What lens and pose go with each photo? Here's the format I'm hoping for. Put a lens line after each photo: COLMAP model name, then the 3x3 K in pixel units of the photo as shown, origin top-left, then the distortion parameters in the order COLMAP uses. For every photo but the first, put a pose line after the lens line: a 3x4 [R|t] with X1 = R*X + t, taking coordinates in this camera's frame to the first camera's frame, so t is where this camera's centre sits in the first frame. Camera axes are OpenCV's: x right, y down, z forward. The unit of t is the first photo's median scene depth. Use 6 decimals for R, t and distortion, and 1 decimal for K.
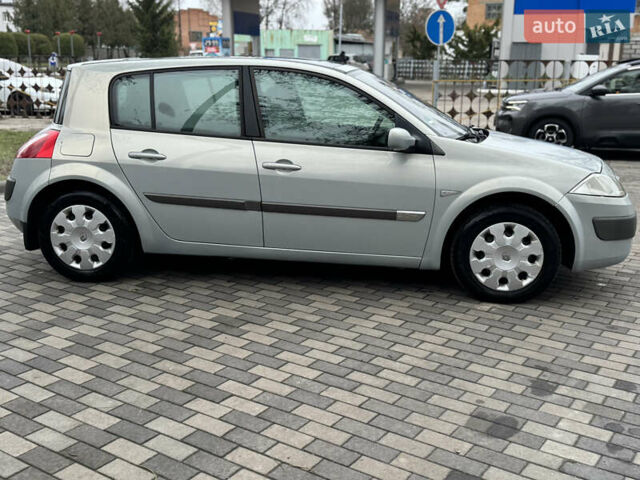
lens RADIAL K [[750.6, 0, 320.0], [0, 750.6, 240.0], [0, 0, 1]] dist [0.021525, 0.062156]
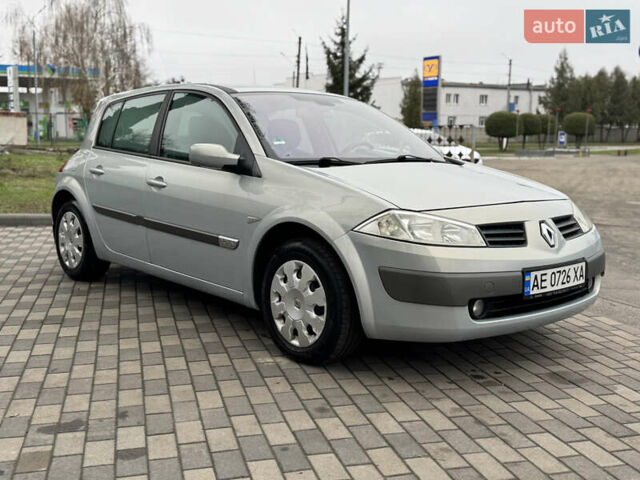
lens RADIAL K [[750.6, 0, 320.0], [0, 750.6, 240.0], [0, 0, 1]] dist [0.021525, 0.062156]
pose [[0.766417, 0.094524, -0.635350, 0.760369], [-0.161611, 0.985671, -0.048307, -0.009701], [0.621680, 0.139703, 0.770712, 0.371618]]
